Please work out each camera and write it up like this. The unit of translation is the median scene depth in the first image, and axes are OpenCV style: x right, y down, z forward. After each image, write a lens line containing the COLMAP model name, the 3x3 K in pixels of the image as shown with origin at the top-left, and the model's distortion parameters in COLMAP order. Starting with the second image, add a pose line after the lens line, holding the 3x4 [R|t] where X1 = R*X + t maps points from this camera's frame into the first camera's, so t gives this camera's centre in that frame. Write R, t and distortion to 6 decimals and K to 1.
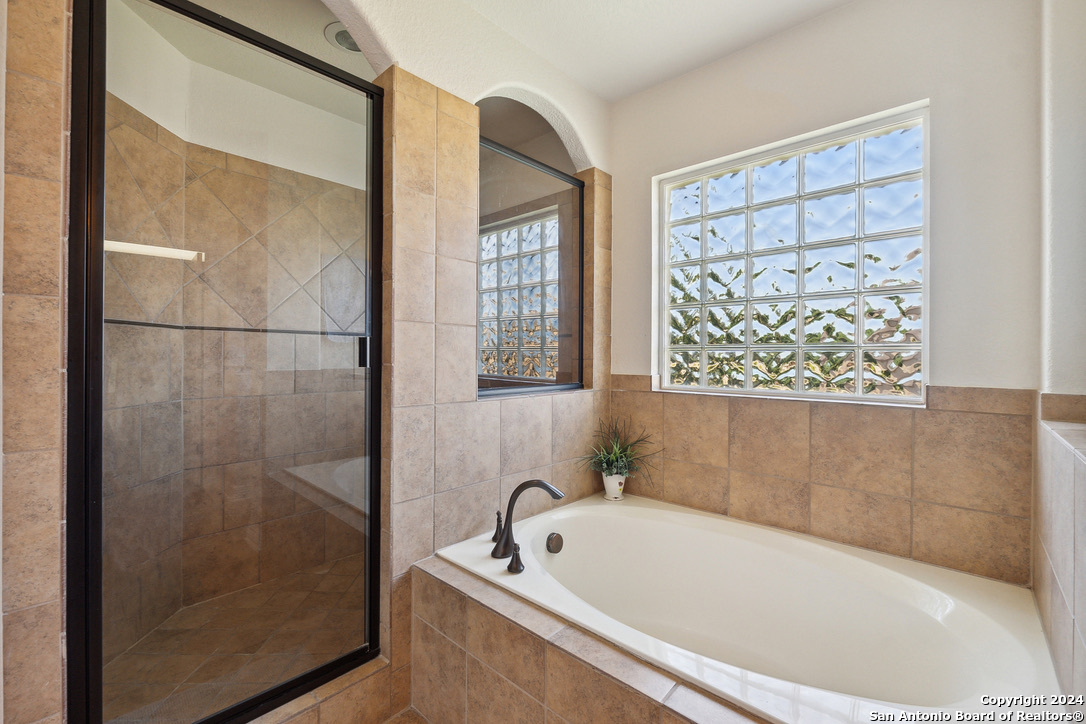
lens RADIAL K [[460.5, 0, 544.5], [0, 460.5, 358.0], [0, 0, 1]] dist [-0.012901, -0.000101]
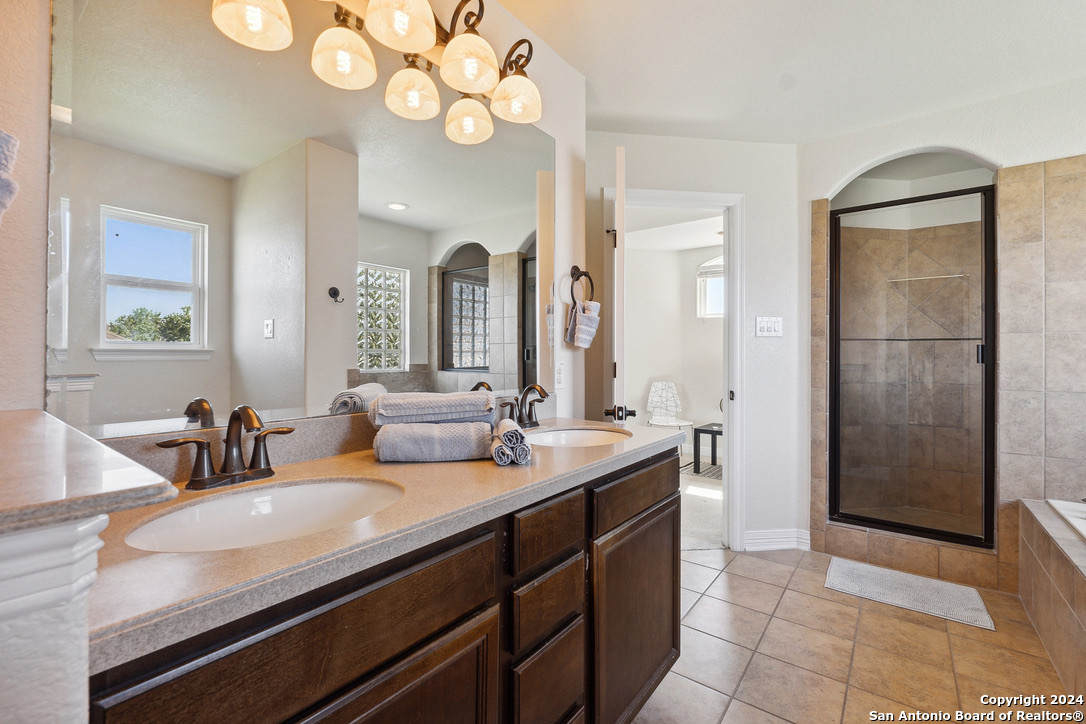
lens RADIAL K [[476.3, 0, 543.1], [0, 476.3, 354.9], [0, 0, 1]] dist [-0.001892, -0.000282]
pose [[0.090070, -0.004912, -0.995923, 1.055074], [-0.005415, 0.999971, -0.005422, 0.007406], [0.995921, 0.005881, 0.090040, -0.631819]]
